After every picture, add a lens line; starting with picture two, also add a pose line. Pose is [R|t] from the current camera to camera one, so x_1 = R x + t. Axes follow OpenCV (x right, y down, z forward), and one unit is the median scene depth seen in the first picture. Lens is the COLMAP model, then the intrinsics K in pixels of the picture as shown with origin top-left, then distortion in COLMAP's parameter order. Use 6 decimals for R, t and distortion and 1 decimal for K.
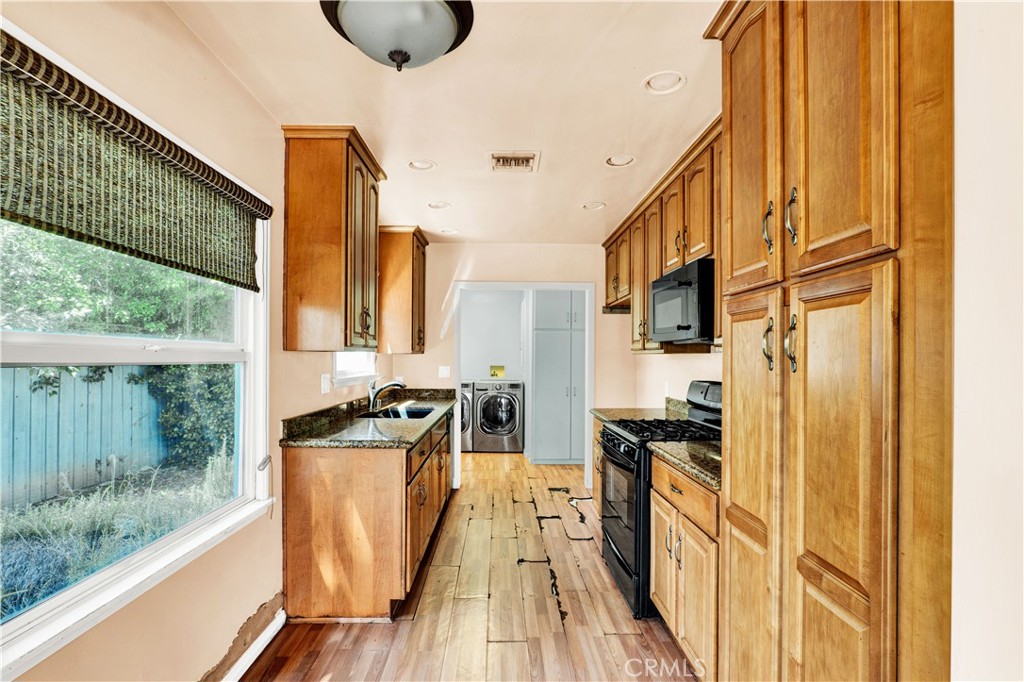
lens RADIAL K [[487.0, 0, 512.7], [0, 487.0, 357.1], [0, 0, 1]] dist [-0.016364, 0.000319]
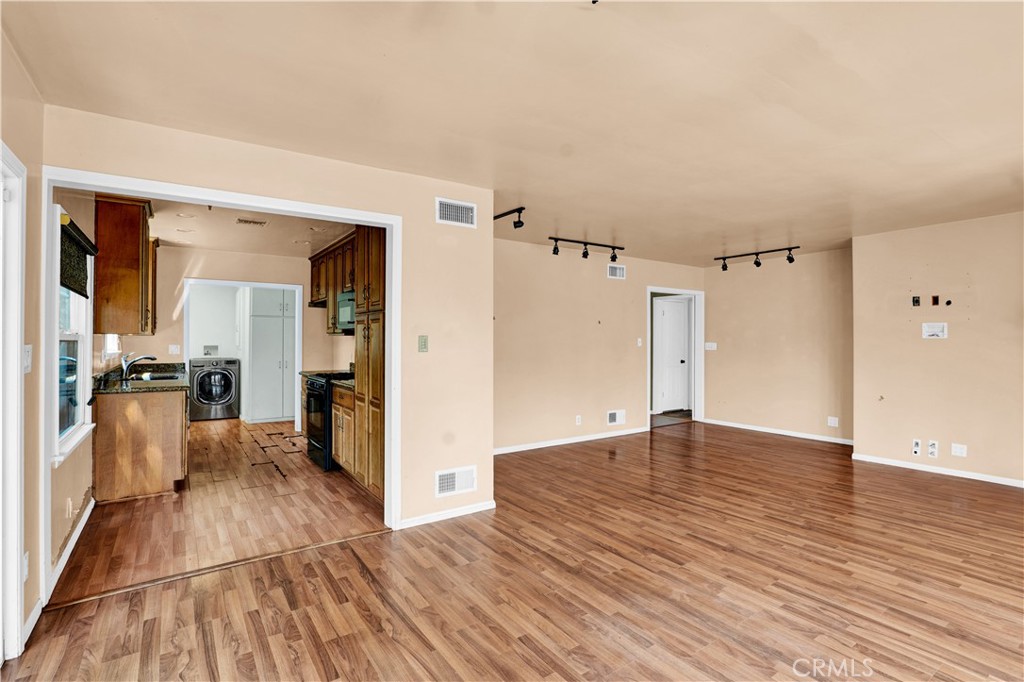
lens RADIAL K [[490.3, 0, 516.2], [0, 490.3, 338.0], [0, 0, 1]] dist [-0.018131, 0.000182]
pose [[0.838199, -0.000968, 0.545363, -0.118528], [0.001045, 0.999999, 0.000170, 0.001528], [-0.545363, 0.000428, 0.838200, -0.732667]]
